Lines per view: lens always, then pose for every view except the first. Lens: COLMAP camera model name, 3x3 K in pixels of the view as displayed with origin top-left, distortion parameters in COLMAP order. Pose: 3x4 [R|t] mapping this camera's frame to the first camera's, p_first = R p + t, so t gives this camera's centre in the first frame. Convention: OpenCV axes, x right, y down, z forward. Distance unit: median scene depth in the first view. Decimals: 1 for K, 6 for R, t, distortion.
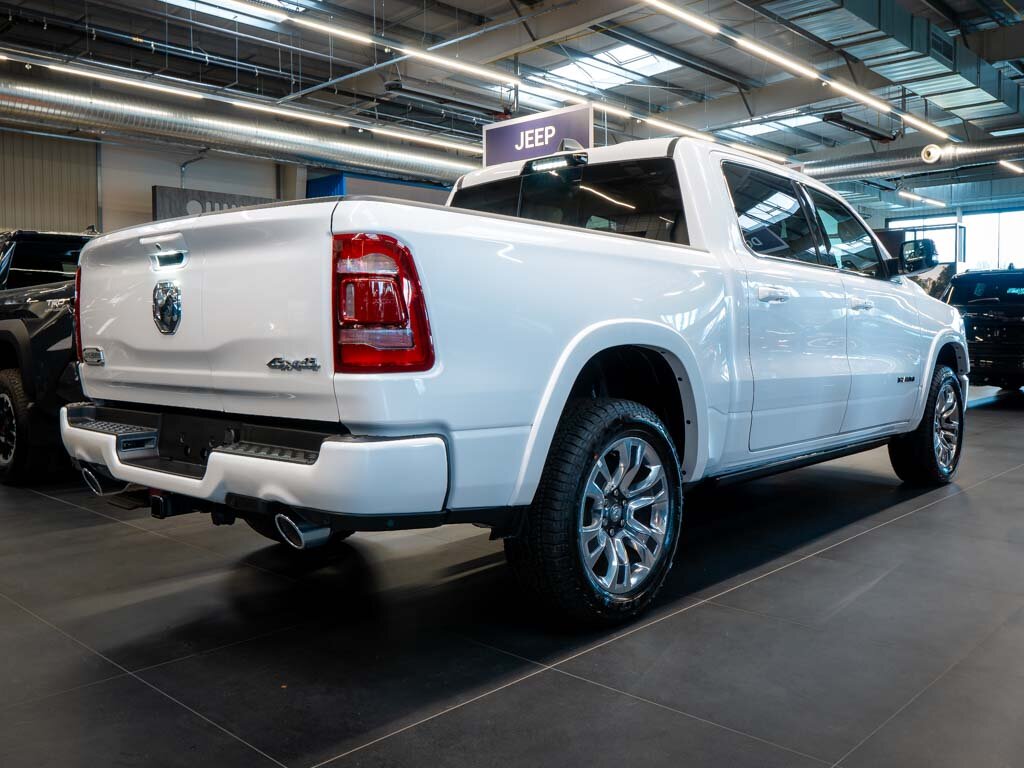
lens RADIAL K [[873.9, 0, 512.0], [0, 873.9, 382.9], [0, 0, 1]] dist [-0.020402, -0.005381]
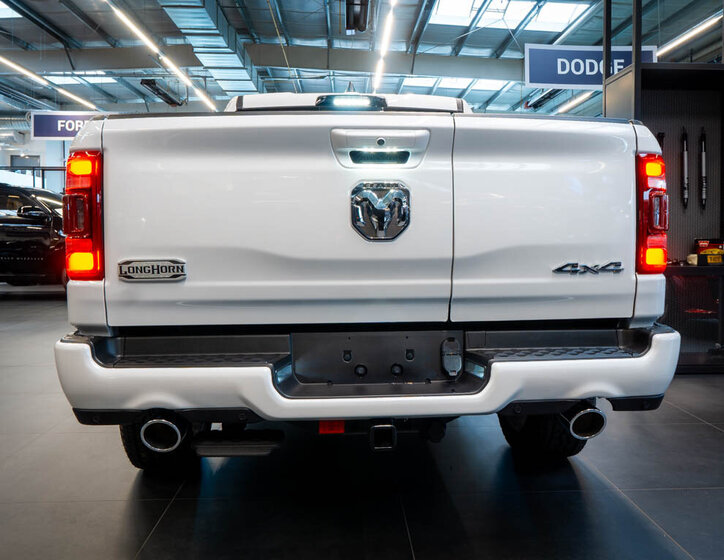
lens RADIAL K [[617.7, 0, 364.4], [0, 617.7, 278.9], [0, 0, 1]] dist [-0.001922, 0.006418]
pose [[0.692216, -0.048466, 0.720061, -0.803587], [0.042915, 0.998741, 0.025968, -0.032322], [-0.720413, 0.012926, 0.693425, 0.536497]]
